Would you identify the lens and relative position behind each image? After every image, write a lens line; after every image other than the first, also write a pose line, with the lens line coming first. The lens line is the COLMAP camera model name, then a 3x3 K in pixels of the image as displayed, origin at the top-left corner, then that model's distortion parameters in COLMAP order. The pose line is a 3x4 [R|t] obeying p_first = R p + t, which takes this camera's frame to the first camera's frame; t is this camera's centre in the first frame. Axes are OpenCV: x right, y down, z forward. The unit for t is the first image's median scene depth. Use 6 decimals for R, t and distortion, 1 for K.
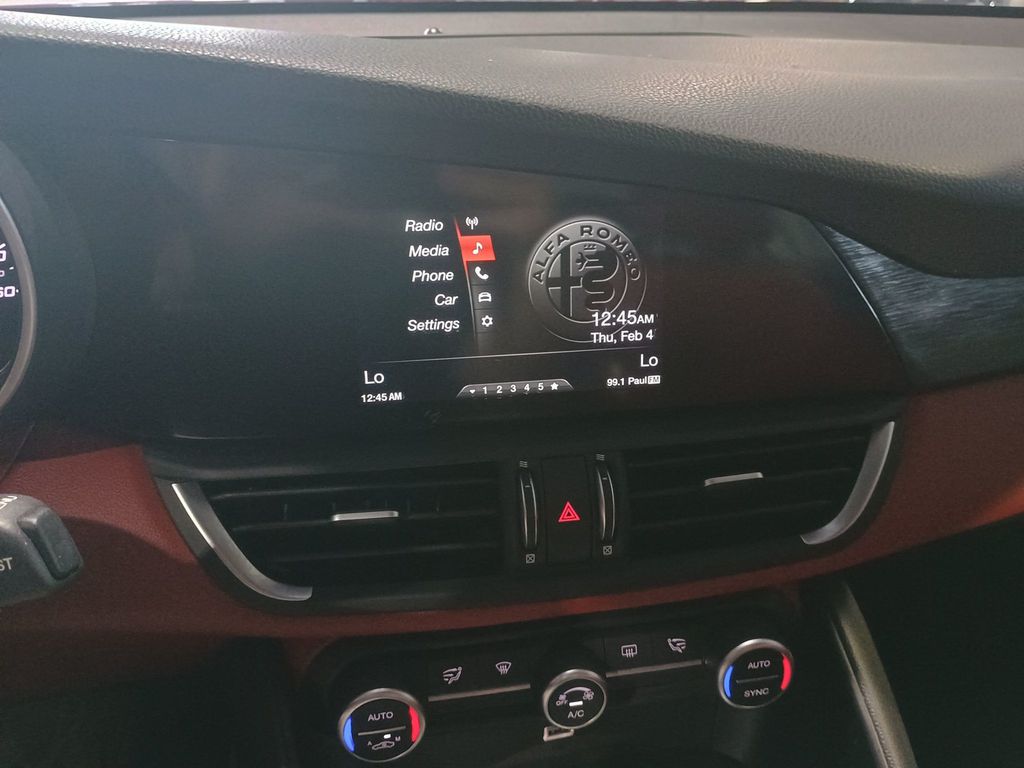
lens RADIAL K [[903.9, 0, 512.9], [0, 903.9, 387.0], [0, 0, 1]] dist [0.053284, -0.063492]
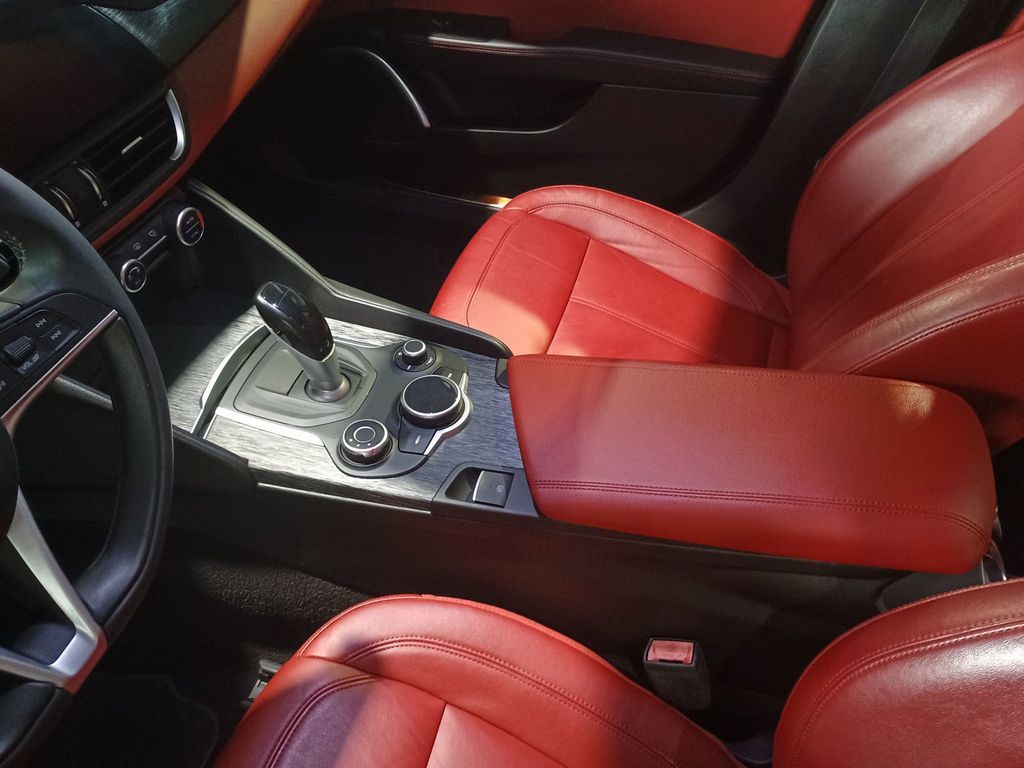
lens RADIAL K [[903.9, 0, 519.3], [0, 903.9, 387.8], [0, 0, 1]] dist [0.053284, -0.063492]
pose [[0.523402, -0.595630, 0.609323, -0.897183], [0.367579, 0.802968, 0.469178, -0.104959], [-0.768724, -0.021594, 0.639216, -1.018619]]
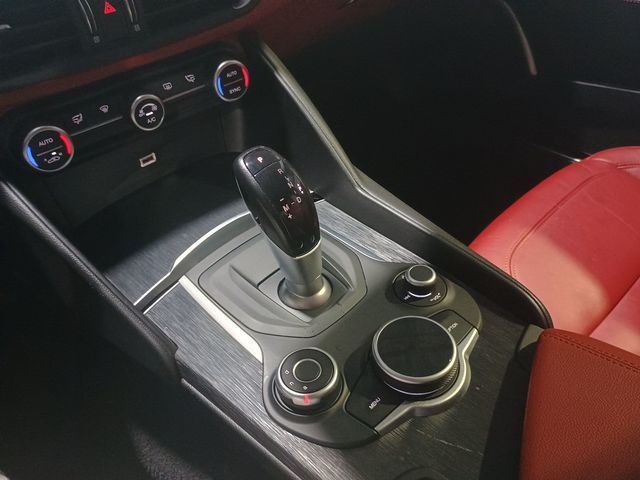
lens RADIAL K [[564.9, 0, 320.5], [0, 564.9, 240.2], [0, 0, 1]] dist [0.053284, -0.063492]
pose [[0.864562, -0.355004, 0.355676, -0.139445], [0.264674, 0.923330, 0.278227, 0.355274], [-0.427178, -0.146406, 0.892235, -0.261893]]
